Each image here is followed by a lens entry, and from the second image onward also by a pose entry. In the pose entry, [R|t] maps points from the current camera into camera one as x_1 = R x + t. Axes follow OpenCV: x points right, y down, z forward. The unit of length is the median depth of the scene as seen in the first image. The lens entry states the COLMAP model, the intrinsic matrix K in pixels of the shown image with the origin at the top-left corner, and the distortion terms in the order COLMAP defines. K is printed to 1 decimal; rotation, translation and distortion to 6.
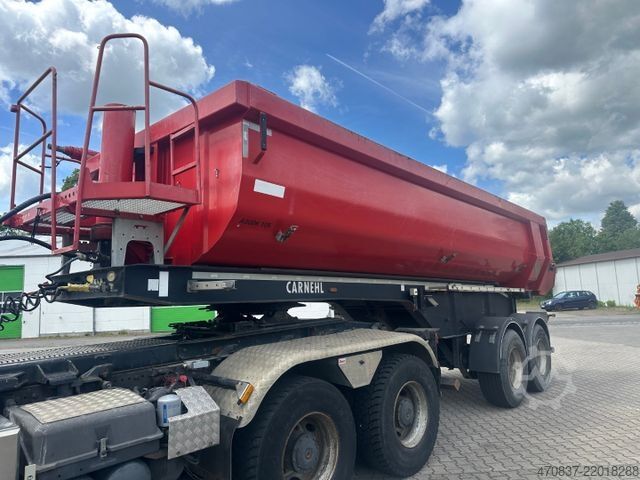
lens RADIAL K [[440.7, 0, 320.0], [0, 440.7, 240.0], [0, 0, 1]] dist [0.001378, -0.000910]
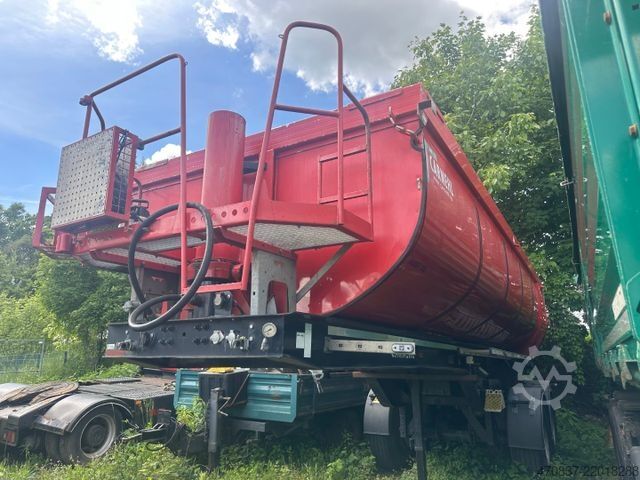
lens RADIAL K [[440.7, 0, 320.0], [0, 440.7, 240.0], [0, 0, 1]] dist [0.001378, -0.000910]
pose [[0.974668, 0.082002, 0.208081, -0.504895], [-0.050444, 0.986988, -0.152677, 0.044055], [-0.217893, 0.138313, 0.966122, 0.234980]]
